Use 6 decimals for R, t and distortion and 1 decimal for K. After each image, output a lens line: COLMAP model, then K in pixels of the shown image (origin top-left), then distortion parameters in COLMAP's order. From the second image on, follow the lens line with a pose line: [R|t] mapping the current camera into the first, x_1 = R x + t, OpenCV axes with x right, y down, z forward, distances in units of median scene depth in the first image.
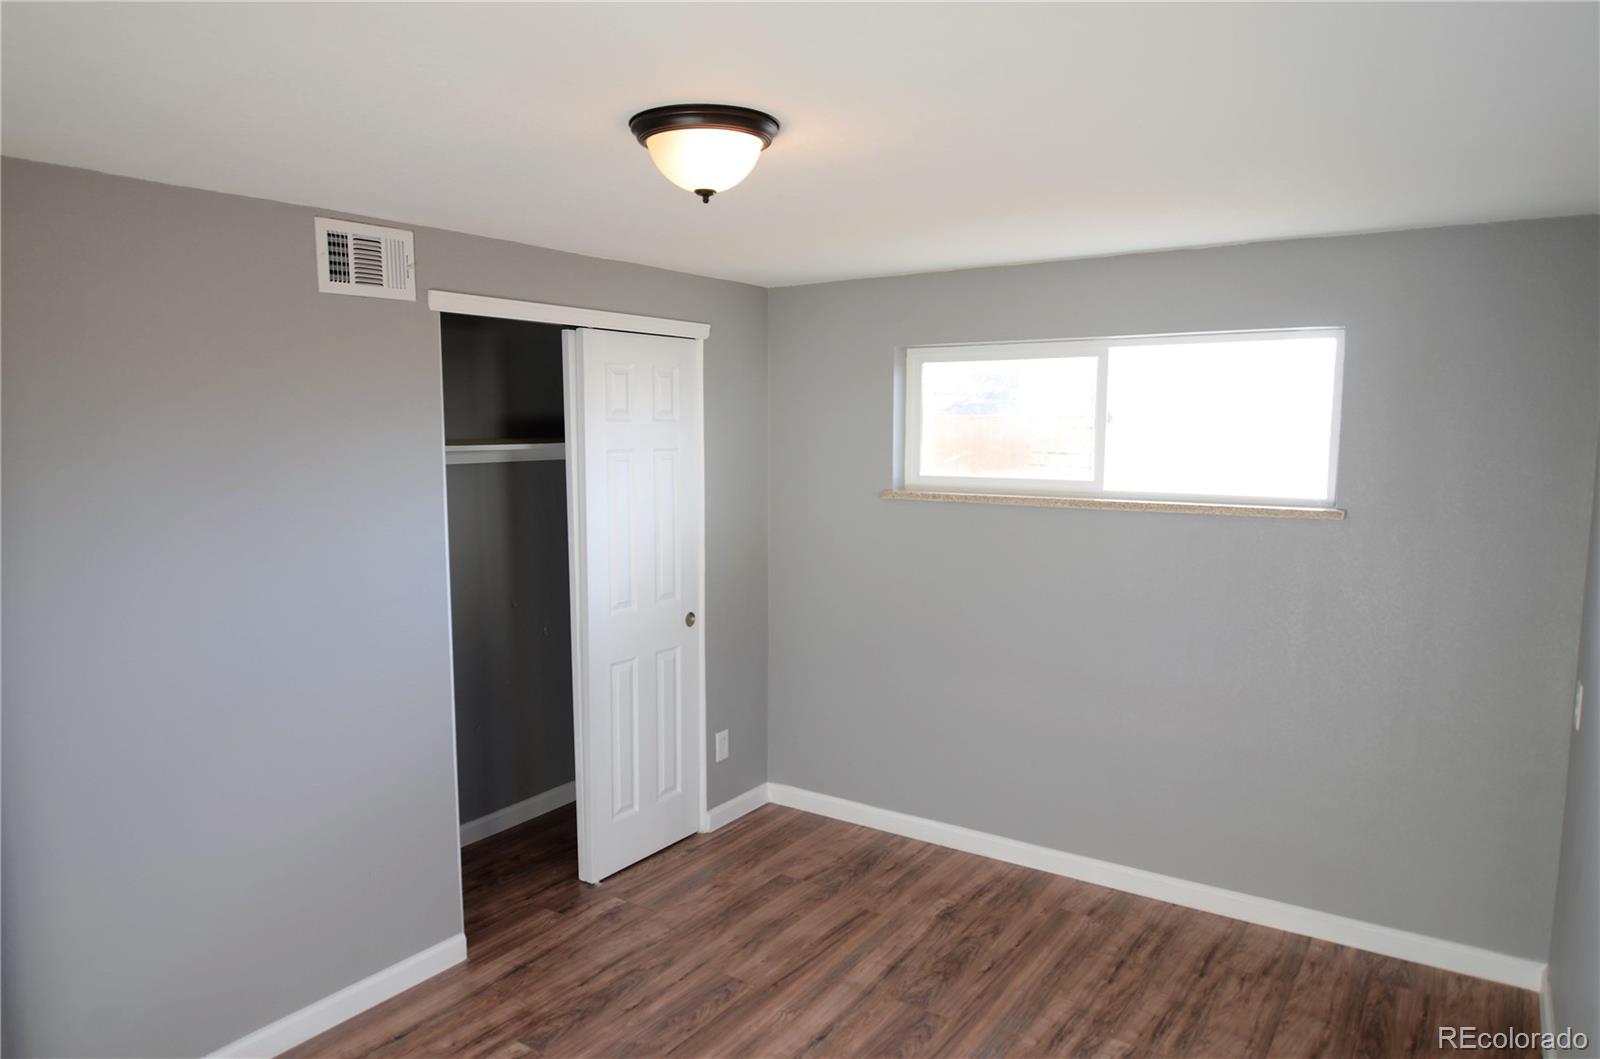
lens RADIAL K [[1048.9, 0, 800.1], [0, 1048.9, 529.0], [0, 0, 1]] dist [-0.003980, -0.004822]
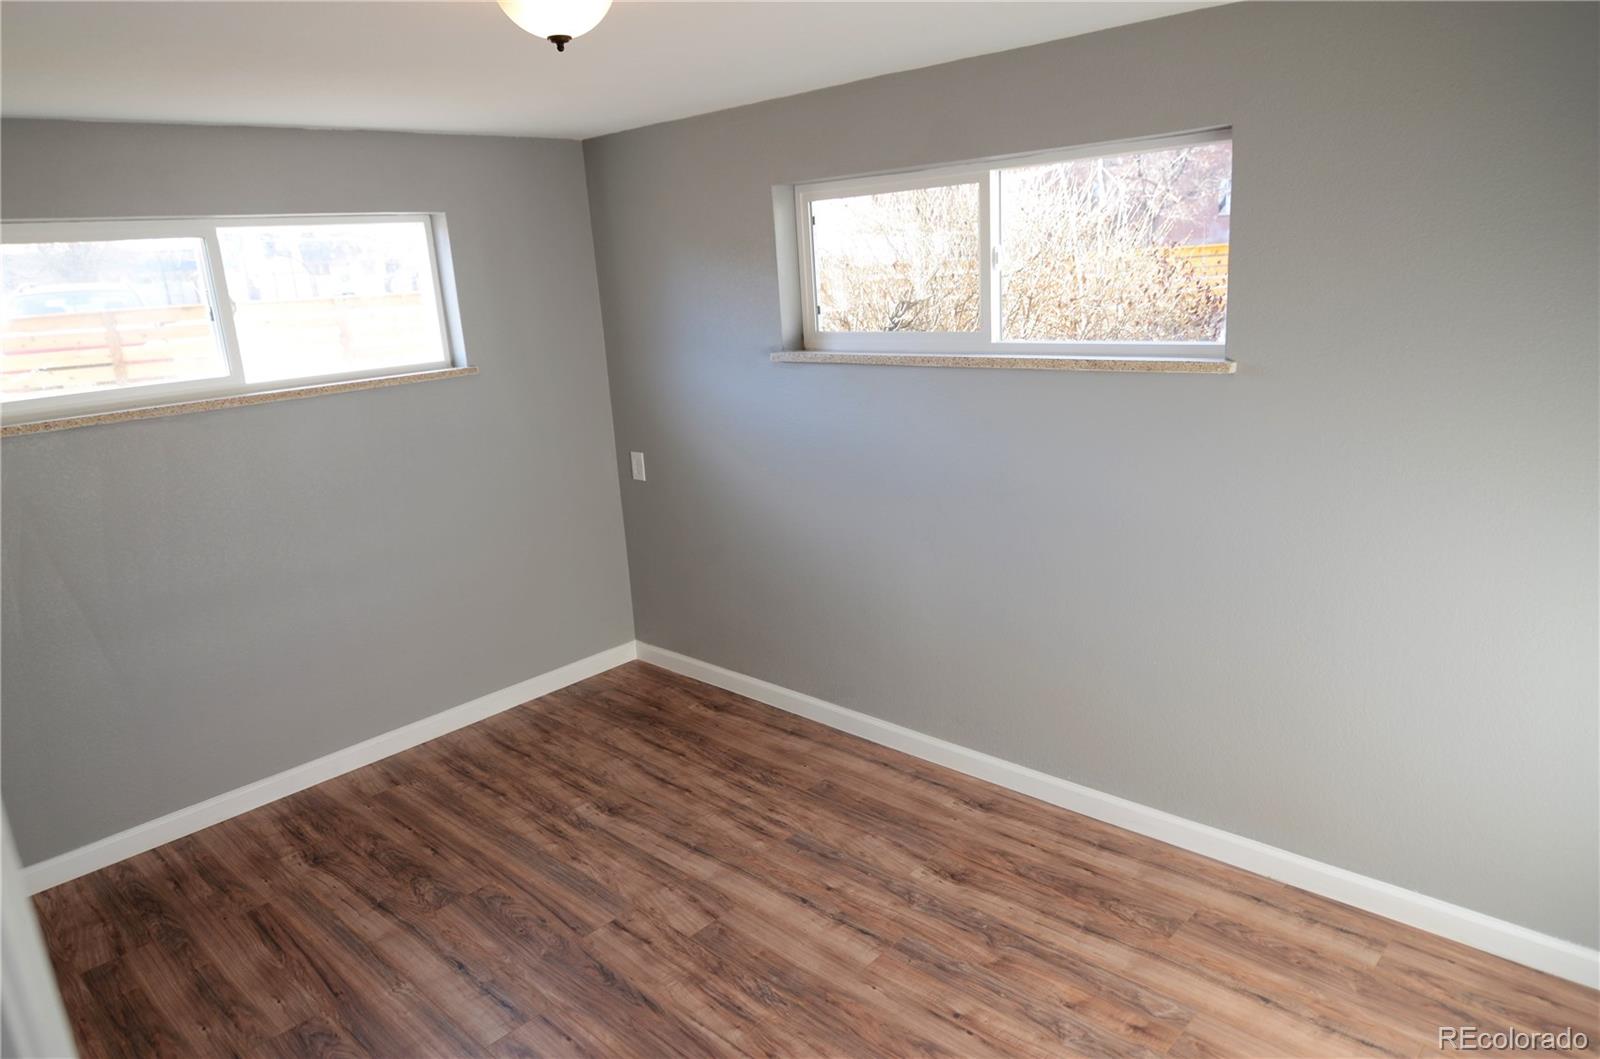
lens RADIAL K [[1048.9, 0, 802.4], [0, 1048.9, 525.9], [0, 0, 1]] dist [-0.003980, -0.004822]
pose [[0.159607, -0.252416, 0.954365, -0.623390], [0.167312, 0.959688, 0.225843, -0.048930], [-0.972899, 0.123631, 0.195405, 0.395831]]
